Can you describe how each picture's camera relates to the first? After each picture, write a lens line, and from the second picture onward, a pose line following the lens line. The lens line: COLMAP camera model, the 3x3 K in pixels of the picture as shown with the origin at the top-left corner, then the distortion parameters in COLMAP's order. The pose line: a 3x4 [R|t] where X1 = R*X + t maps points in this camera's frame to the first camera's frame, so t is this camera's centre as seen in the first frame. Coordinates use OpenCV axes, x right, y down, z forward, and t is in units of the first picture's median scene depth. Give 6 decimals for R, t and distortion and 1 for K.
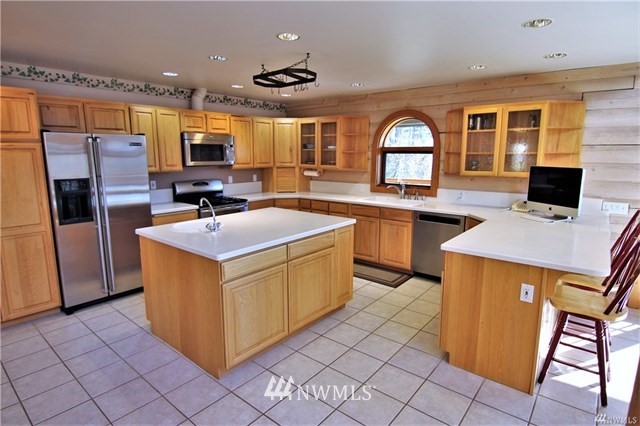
lens RADIAL K [[351.8, 0, 315.1], [0, 351.8, 211.5], [0, 0, 1]] dist [-0.002608, -0.001008]
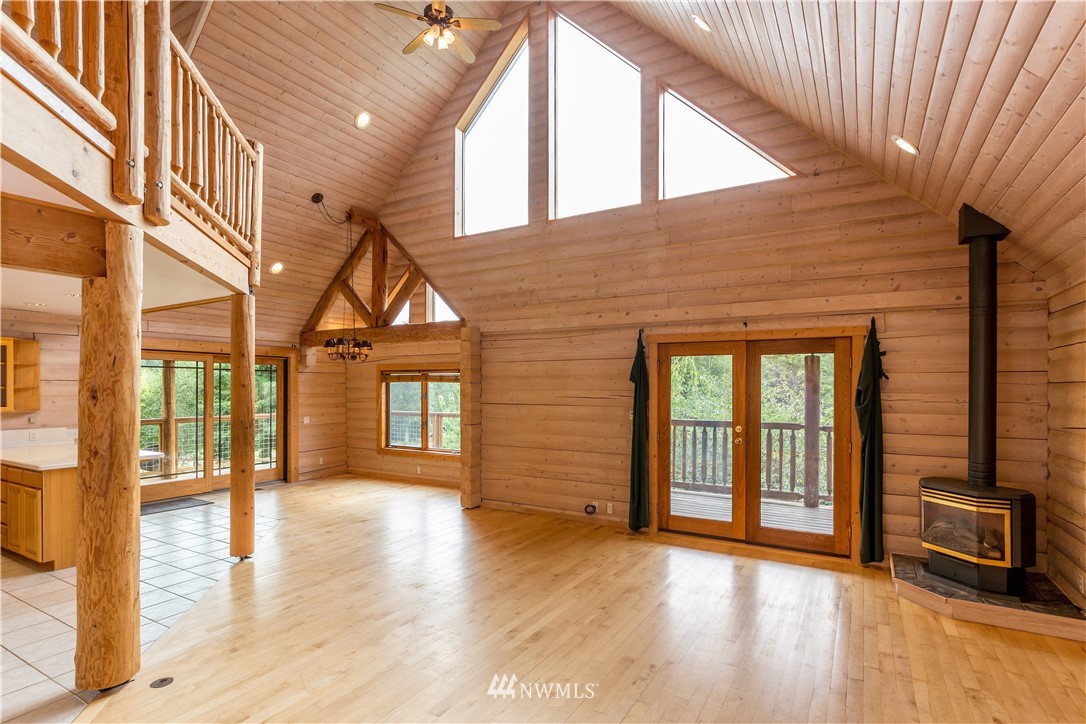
lens RADIAL K [[535.4, 0, 546.4], [0, 535.4, 388.6], [0, 0, 1]] dist [0.001080, 0.000207]
pose [[-0.163611, -0.003079, 0.986520, -0.885522], [0.158687, 0.986891, 0.029398, 0.028656], [-0.973679, 0.161358, -0.160977, -0.198981]]
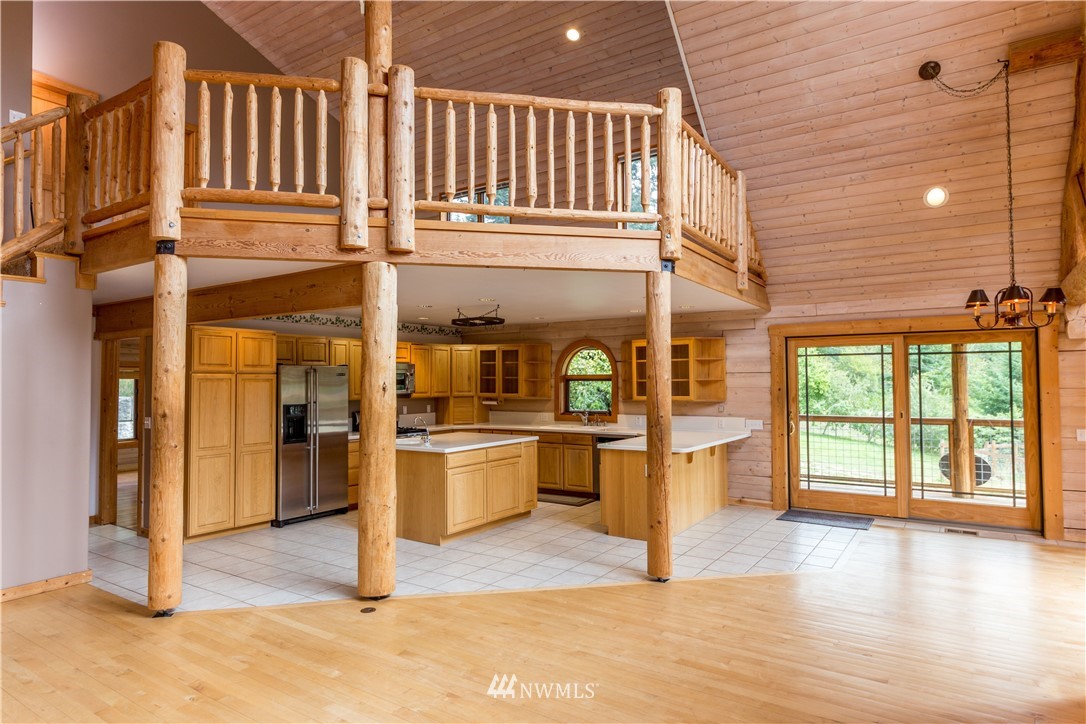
lens RADIAL K [[636.9, 0, 543.0], [0, 636.9, 362.0], [0, 0, 1]] dist [-0.000039, -0.000310]
pose [[0.993656, -0.003283, 0.112417, -0.077728], [0.024862, 0.981254, -0.191106, 0.133519], [-0.109682, 0.192689, 0.975111, -0.813385]]
